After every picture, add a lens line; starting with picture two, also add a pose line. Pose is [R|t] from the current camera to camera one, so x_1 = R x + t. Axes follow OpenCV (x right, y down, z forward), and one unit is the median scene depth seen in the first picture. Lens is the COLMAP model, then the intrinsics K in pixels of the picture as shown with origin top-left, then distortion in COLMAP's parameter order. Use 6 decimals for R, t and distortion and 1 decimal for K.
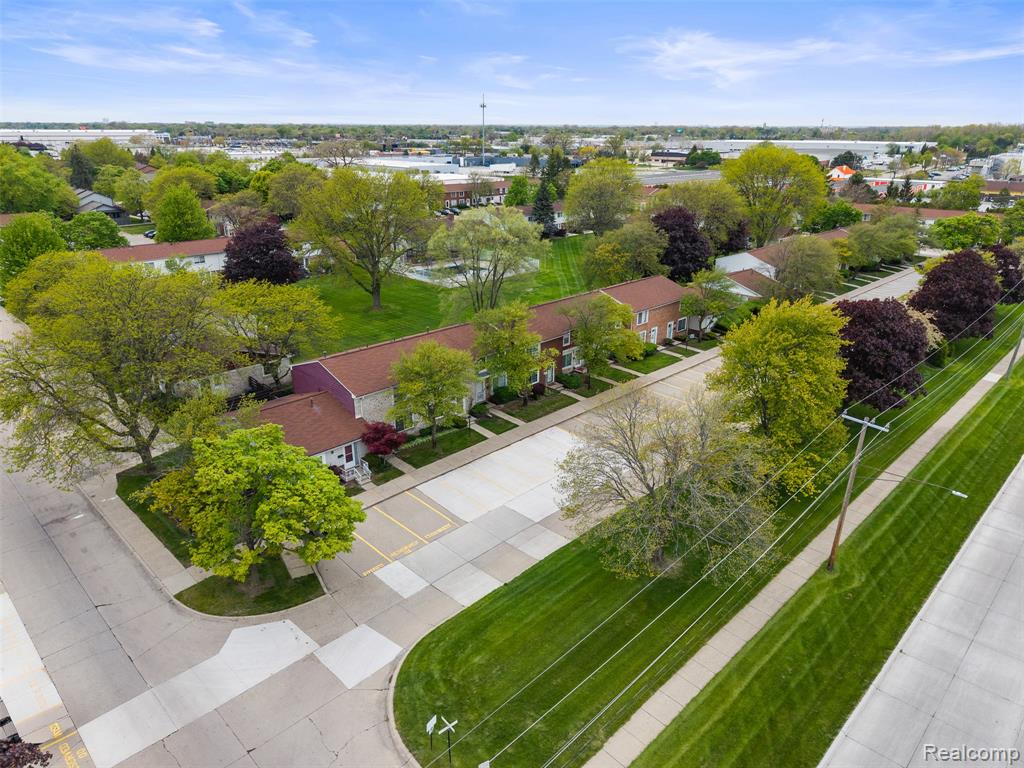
lens RADIAL K [[684.1, 0, 512.0], [0, 684.1, 384.0], [0, 0, 1]] dist [0.030741, -0.036370]
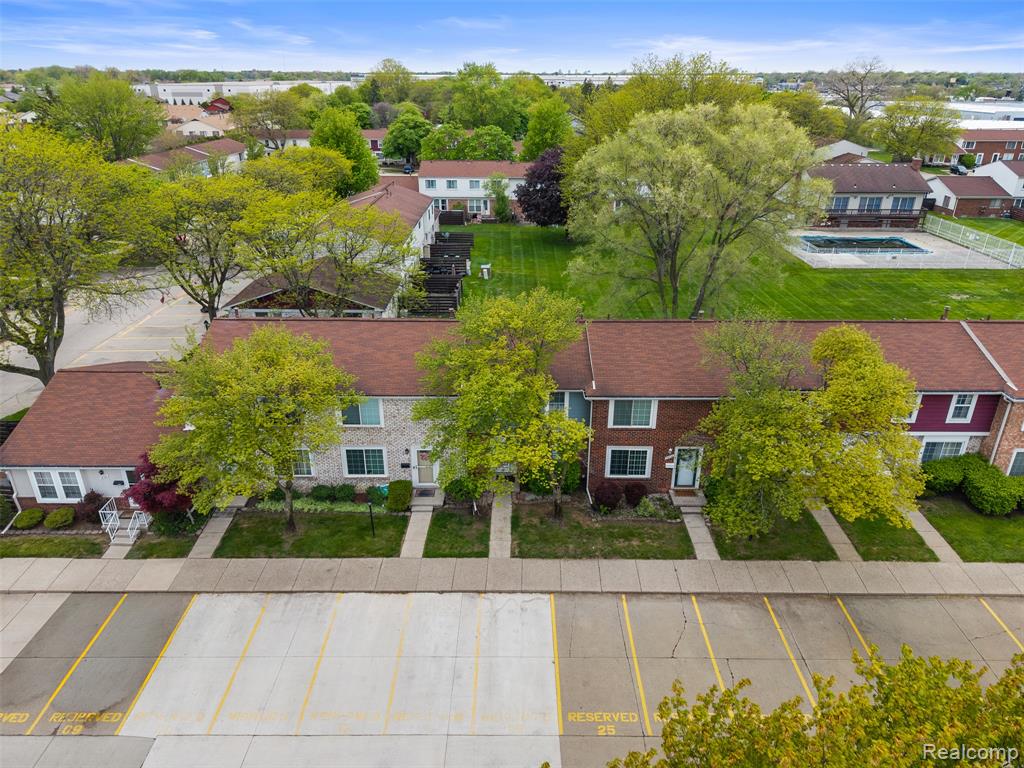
lens RADIAL K [[684.1, 0, 512.0], [0, 684.1, 384.0], [0, 0, 1]] dist [0.030741, -0.036370]
pose [[0.698896, 0.290362, -0.653632, 0.286473], [-0.249460, 0.955457, 0.157706, -0.126320], [0.670309, 0.052835, 0.740199, 0.641021]]
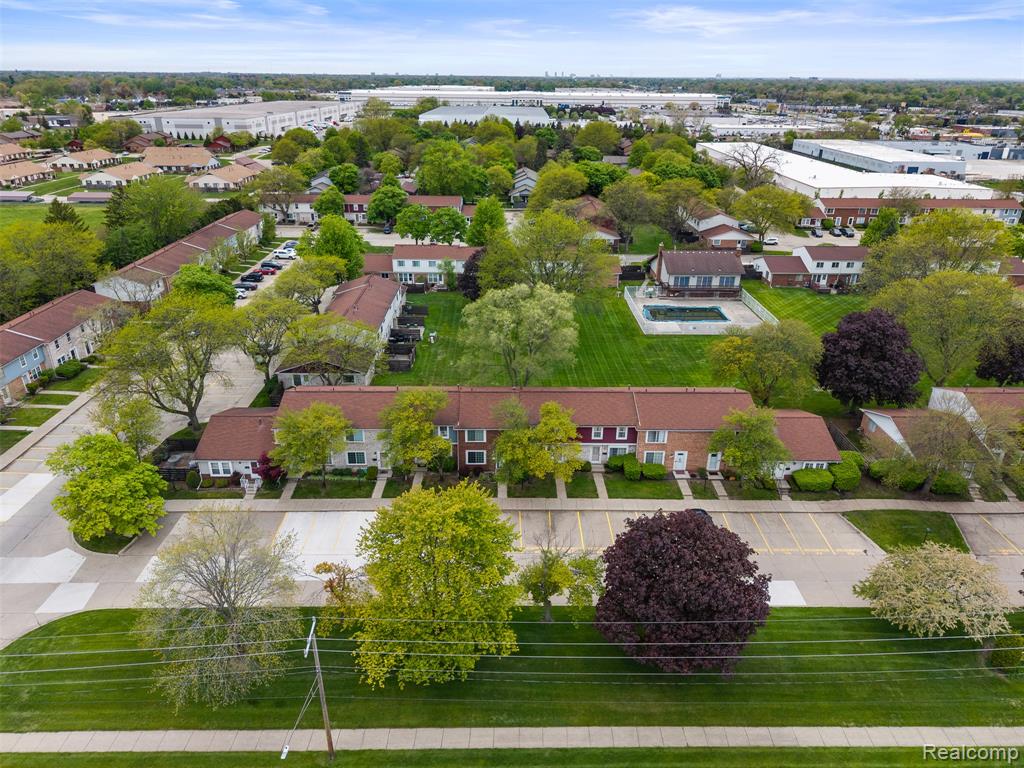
lens RADIAL K [[684.1, 0, 512.0], [0, 684.1, 384.0], [0, 0, 1]] dist [0.030741, -0.036370]
pose [[0.710859, 0.287668, -0.641816, 0.760940], [-0.250605, 0.956236, 0.151031, -0.312608], [0.657174, 0.053480, 0.751839, 0.265112]]
